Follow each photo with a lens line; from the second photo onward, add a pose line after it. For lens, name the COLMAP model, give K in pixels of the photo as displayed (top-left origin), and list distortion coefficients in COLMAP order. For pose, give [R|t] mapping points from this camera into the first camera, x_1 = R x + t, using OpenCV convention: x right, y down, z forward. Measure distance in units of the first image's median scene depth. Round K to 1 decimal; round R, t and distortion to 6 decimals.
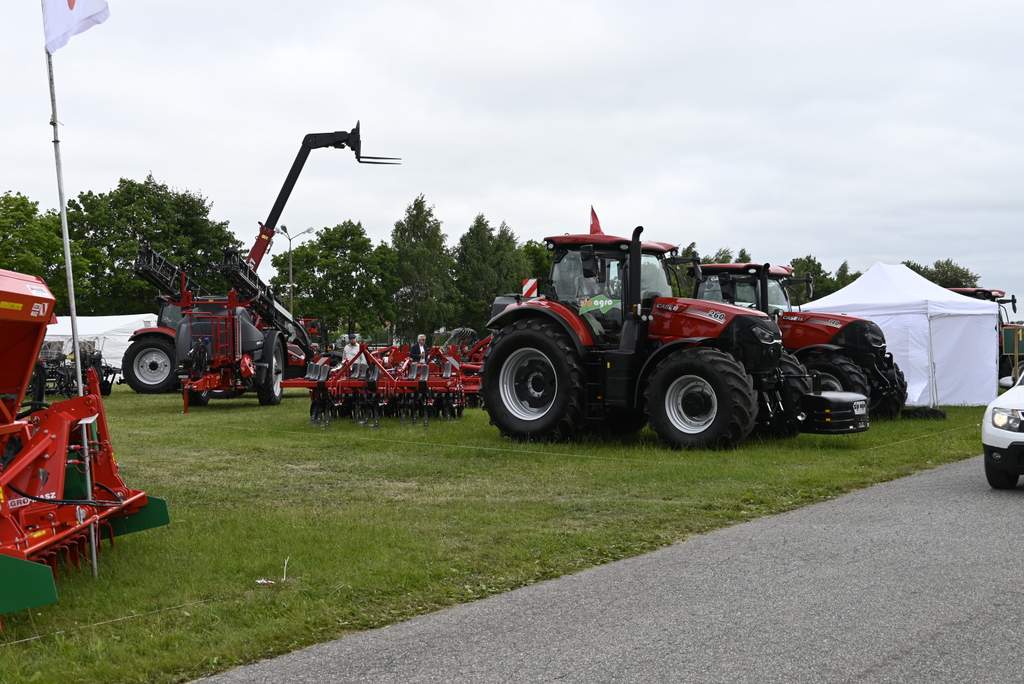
lens RADIAL K [[1293.5, 0, 513.4], [0, 1293.5, 338.3], [0, 0, 1]] dist [-0.015595, 0.000000]
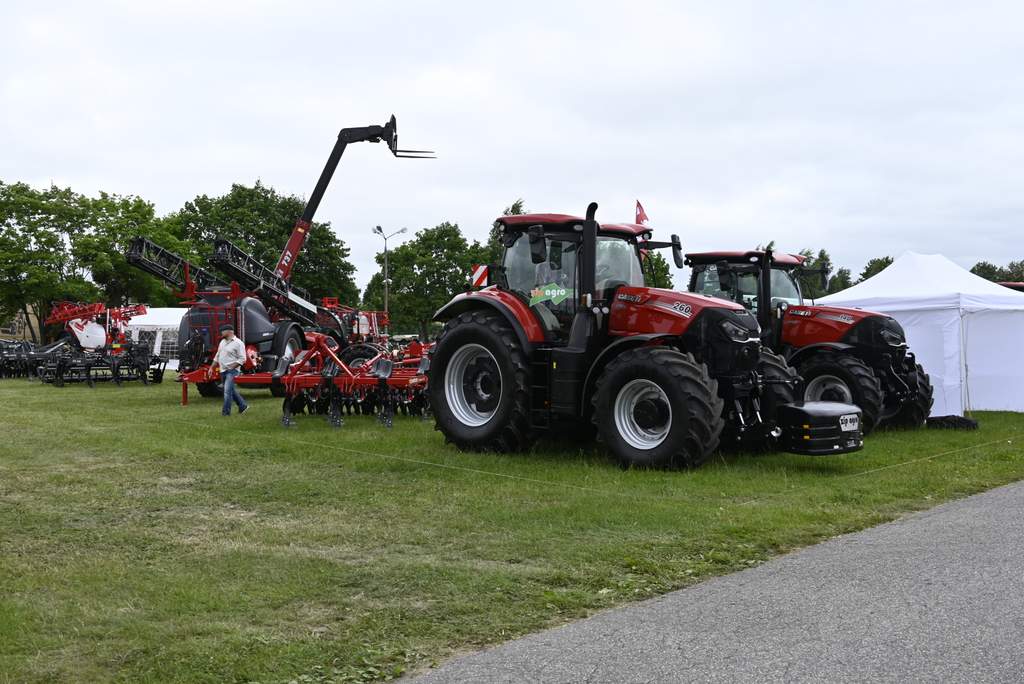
lens RADIAL K [[1096.2, 0, 510.0], [0, 1096.2, 346.3], [0, 0, 1]] dist [-0.018973, 0.000000]
pose [[0.992765, 0.010565, -0.119605, 0.114320], [-0.008776, 0.999842, 0.015479, -0.002512], [0.119750, -0.014317, 0.992701, 0.242304]]
